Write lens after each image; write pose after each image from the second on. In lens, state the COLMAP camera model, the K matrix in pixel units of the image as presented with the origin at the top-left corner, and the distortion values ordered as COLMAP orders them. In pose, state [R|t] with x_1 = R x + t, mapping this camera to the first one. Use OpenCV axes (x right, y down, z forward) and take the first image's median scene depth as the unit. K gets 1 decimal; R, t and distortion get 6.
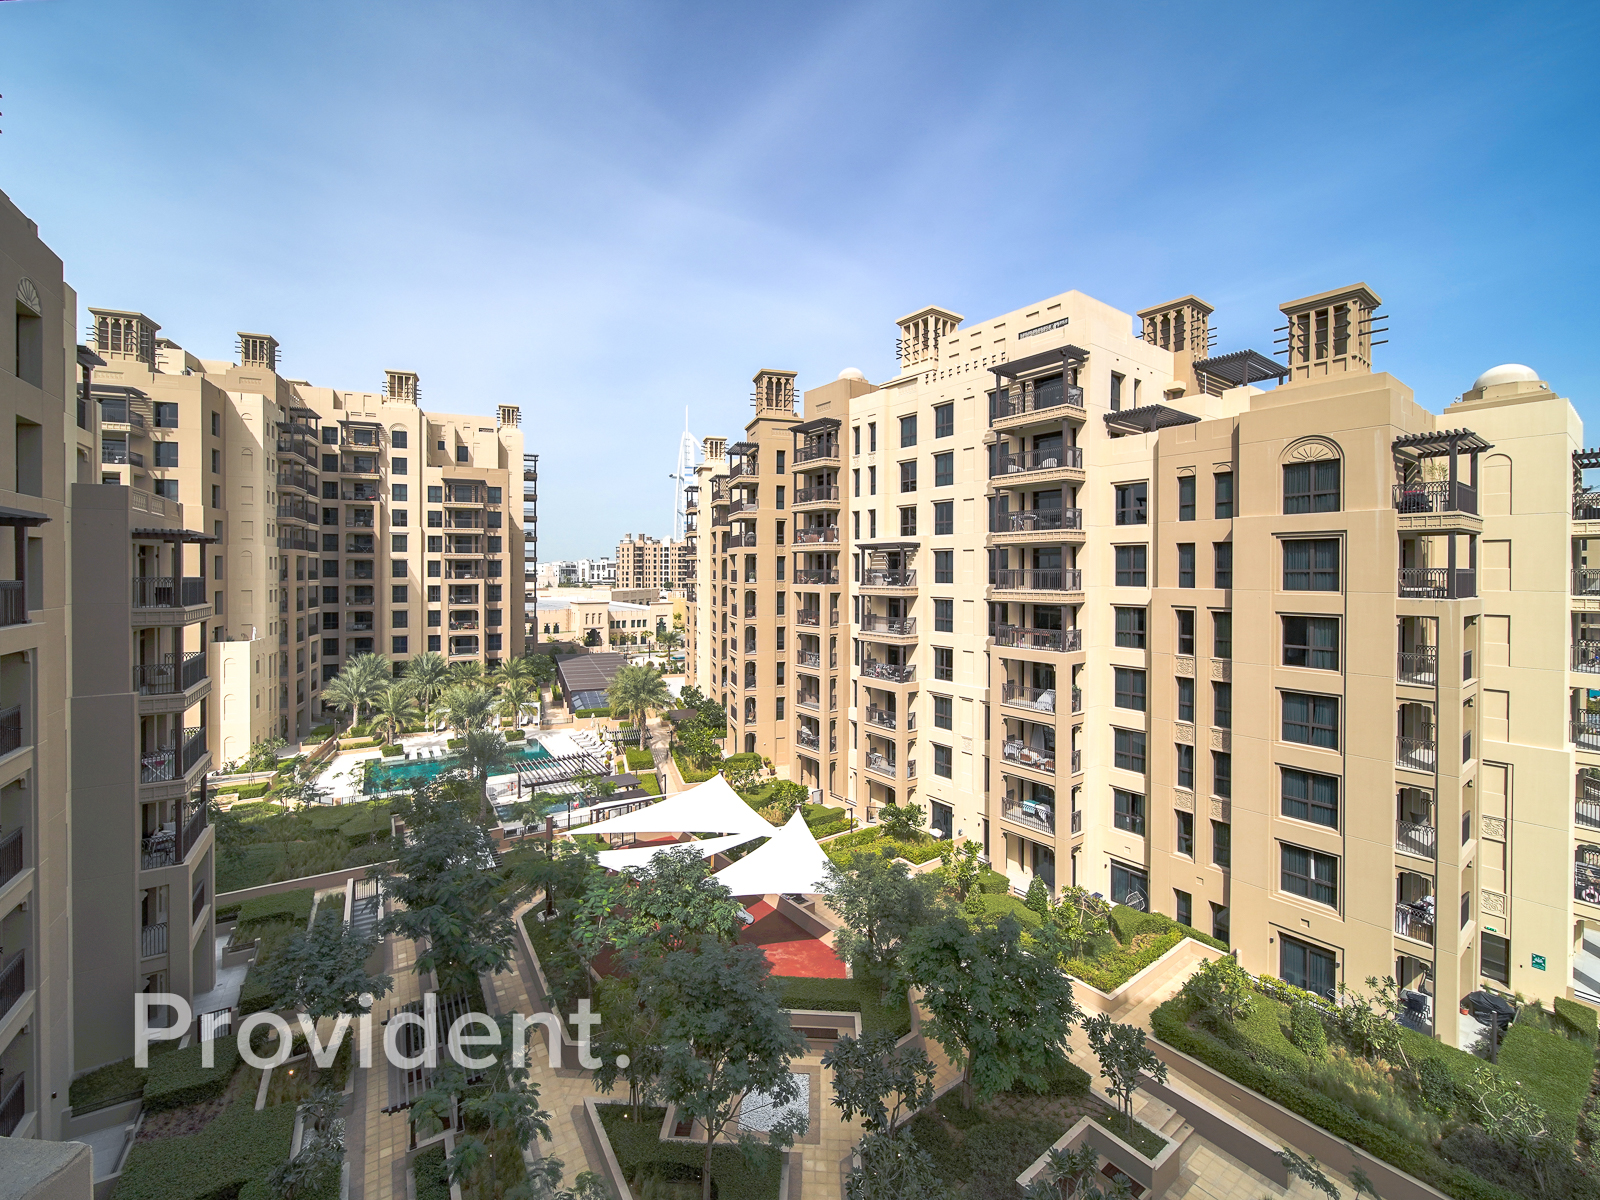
lens RADIAL K [[664.3, 0, 774.0], [0, 664.3, 574.2], [0, 0, 1]] dist [-0.000652, -0.000414]
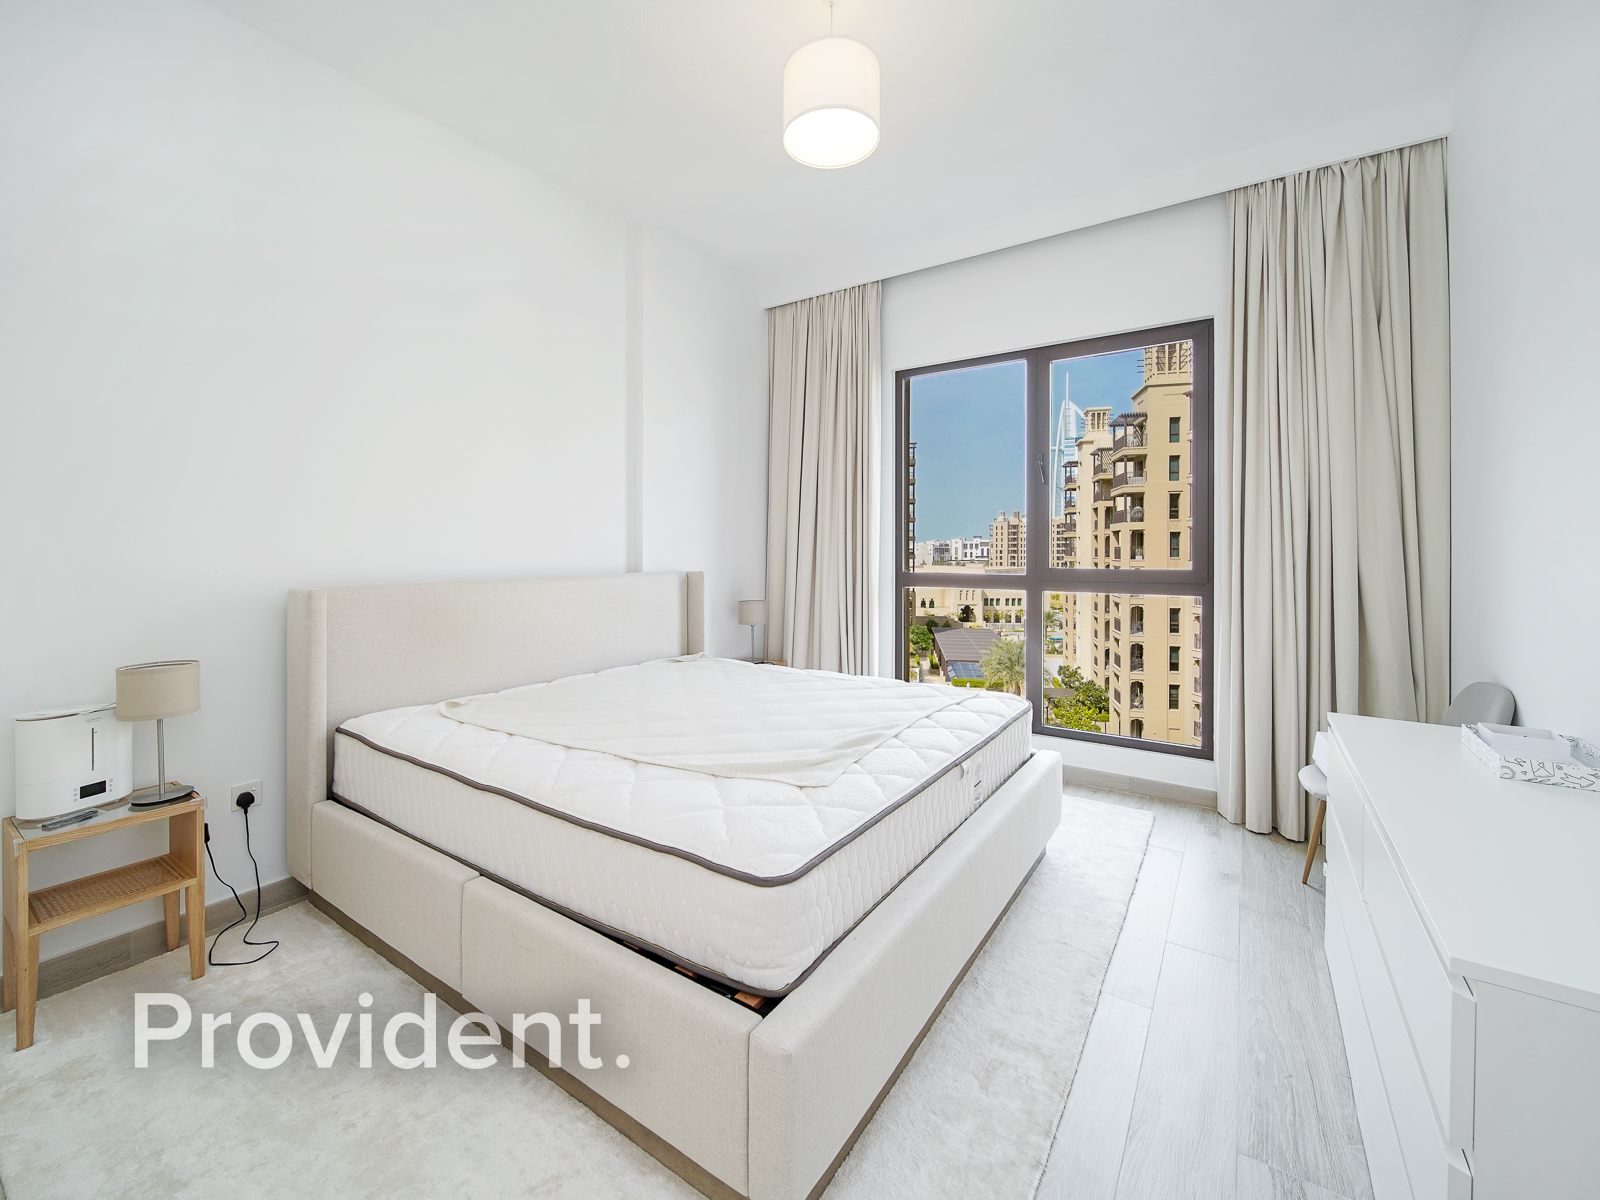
lens RADIAL K [[670.2, 0, 762.0], [0, 670.2, 551.7], [0, 0, 1]] dist [-0.001472, -0.000342]
pose [[0.847676, -0.000687, -0.530513, 0.019464], [-0.000855, 0.999996, -0.002661, 0.003964], [0.530513, 0.002709, 0.847672, -0.101176]]
